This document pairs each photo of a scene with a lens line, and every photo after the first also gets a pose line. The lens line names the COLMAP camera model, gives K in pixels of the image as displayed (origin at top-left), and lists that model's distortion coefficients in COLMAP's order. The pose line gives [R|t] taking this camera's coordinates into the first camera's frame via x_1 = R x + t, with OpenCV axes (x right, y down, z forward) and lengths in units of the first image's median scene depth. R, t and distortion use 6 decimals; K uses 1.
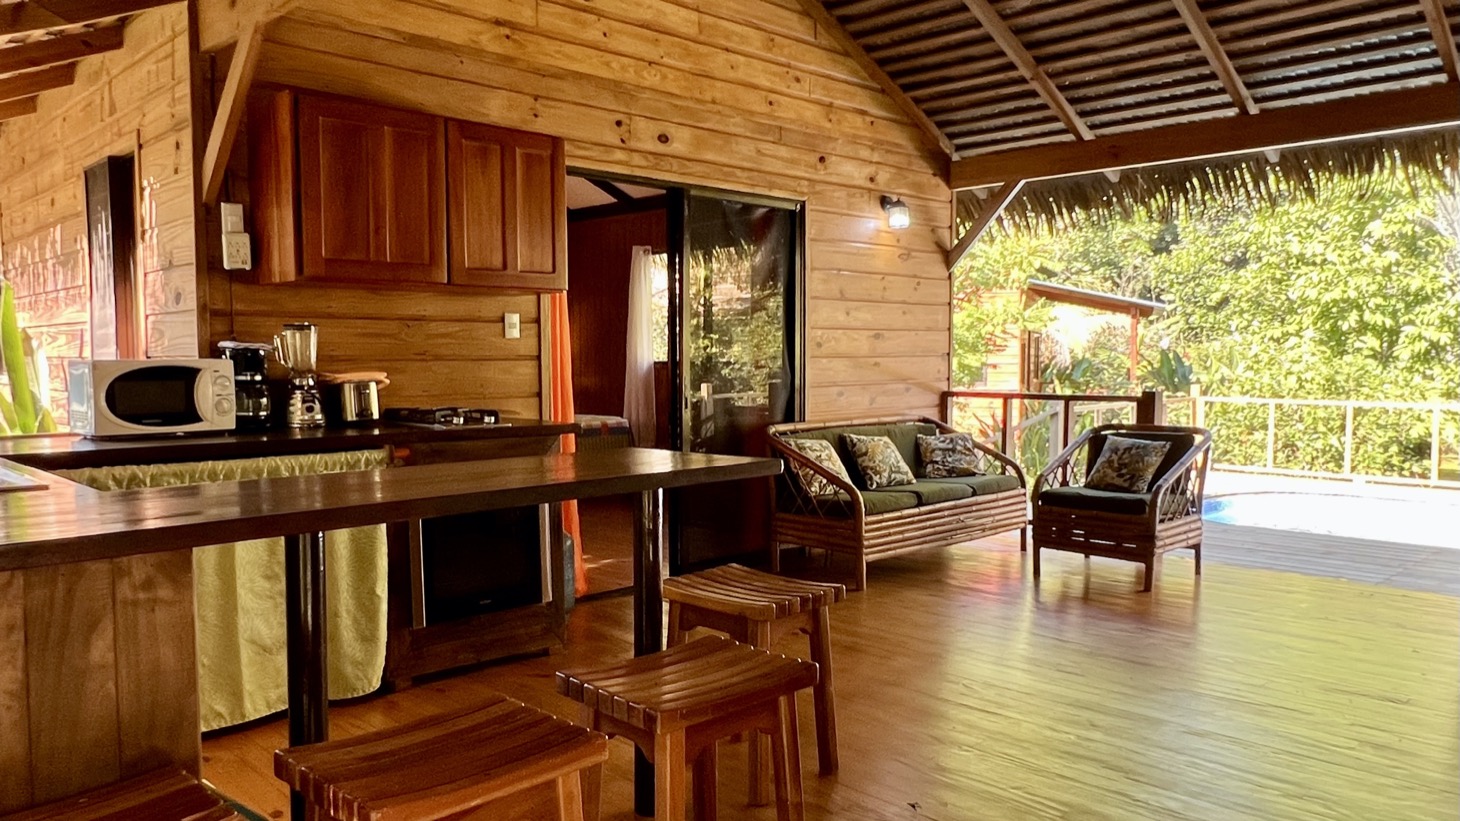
lens RADIAL K [[1054.5, 0, 723.5], [0, 1054.5, 423.3], [0, 0, 1]] dist [0.002996, -0.003801]
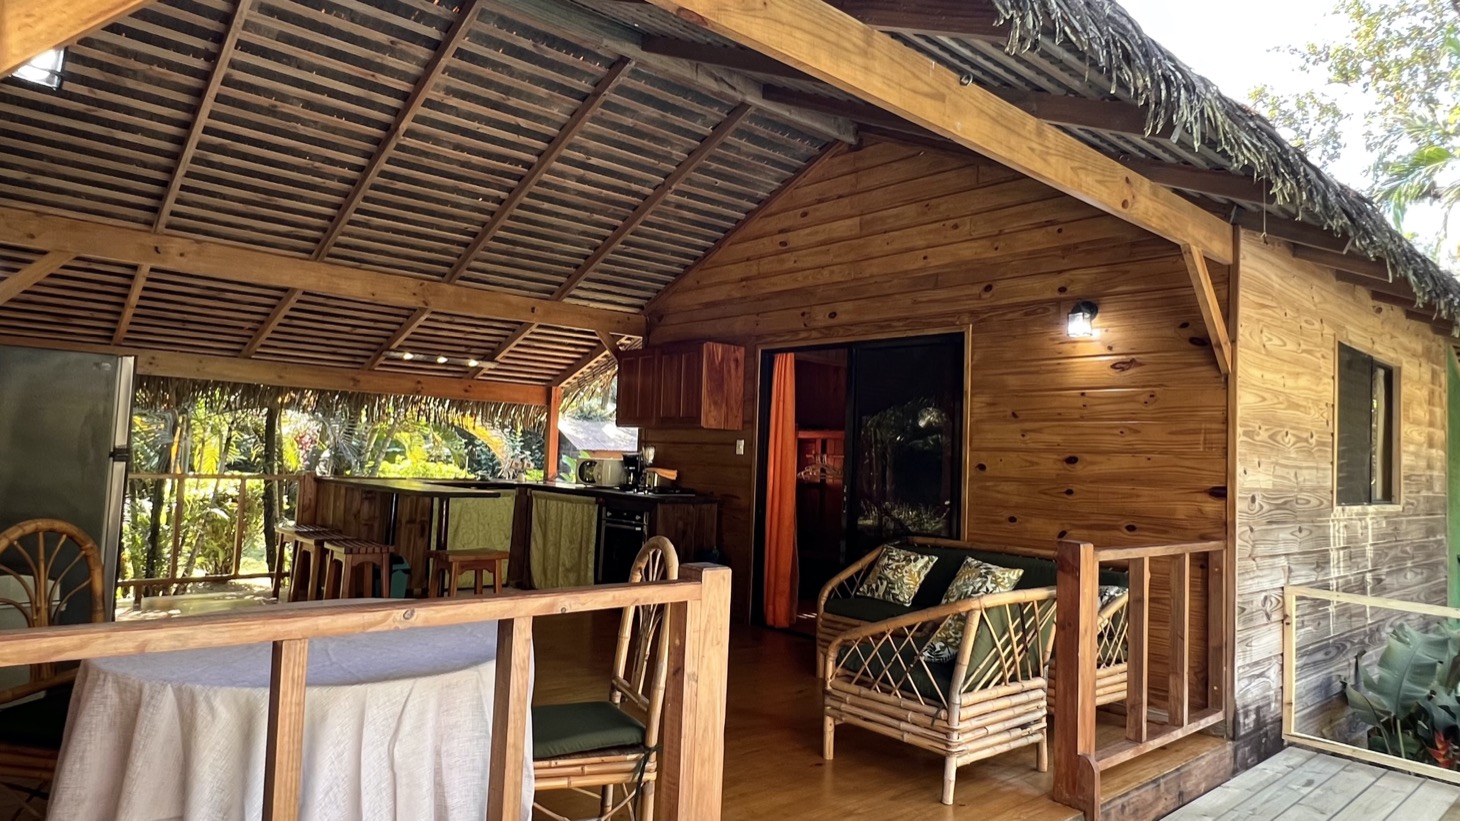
lens RADIAL K [[877.6, 0, 705.9], [0, 877.6, 403.2], [0, 0, 1]] dist [-0.004530, -0.000593]
pose [[-0.057633, -0.059341, -0.996573, 0.861192], [-0.106651, 0.992885, -0.052954, -0.056420], [0.992625, 0.103233, -0.063552, 0.710716]]
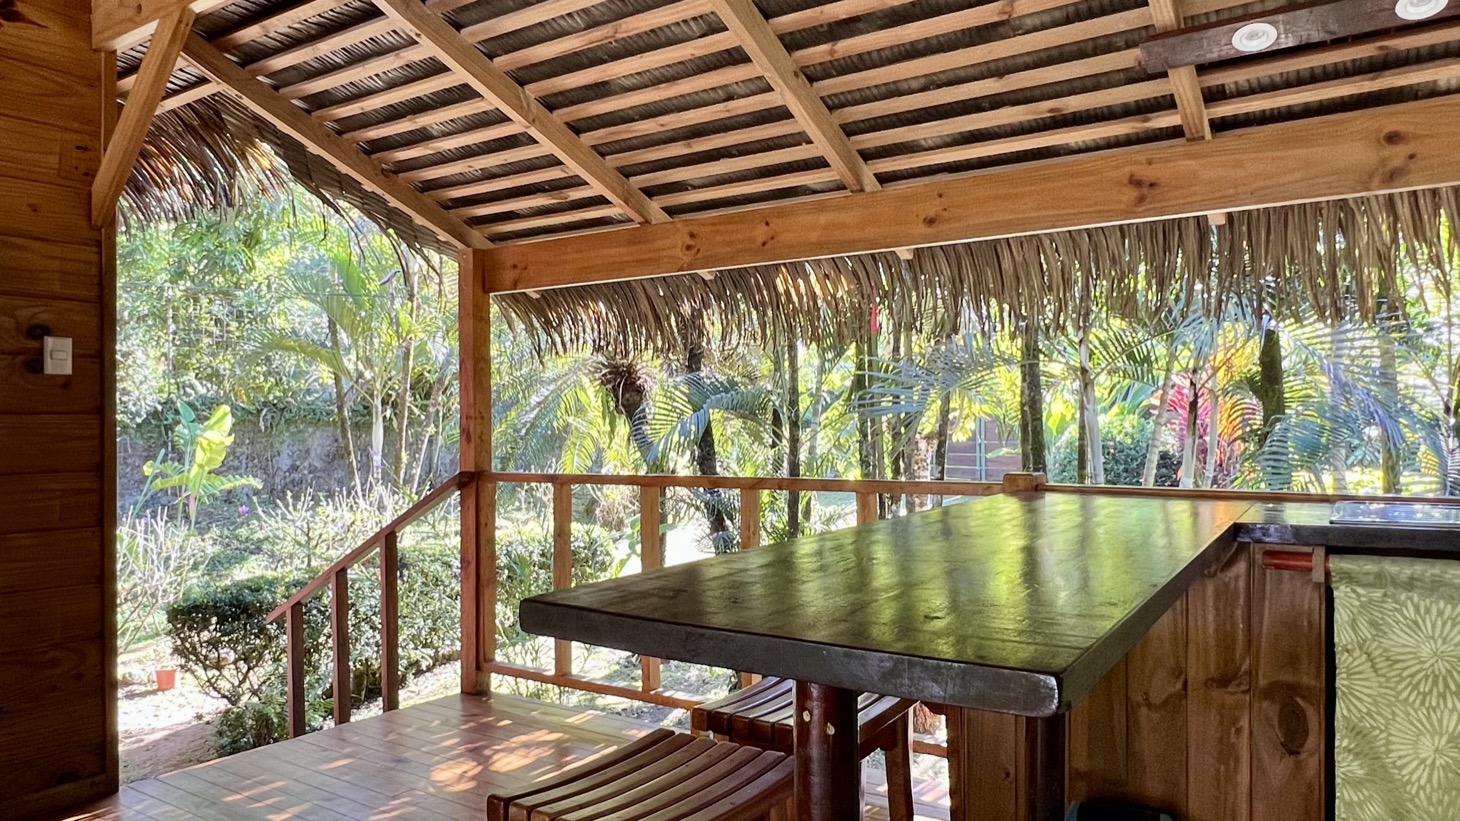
lens RADIAL K [[991.5, 0, 709.9], [0, 991.5, 416.4], [0, 0, 1]] dist [-0.002963, -0.003895]
pose [[-0.981090, 0.010475, -0.193267, 0.026805], [-0.000720, 0.998330, 0.057761, -0.026665], [0.193550, 0.056808, -0.979444, 0.555389]]
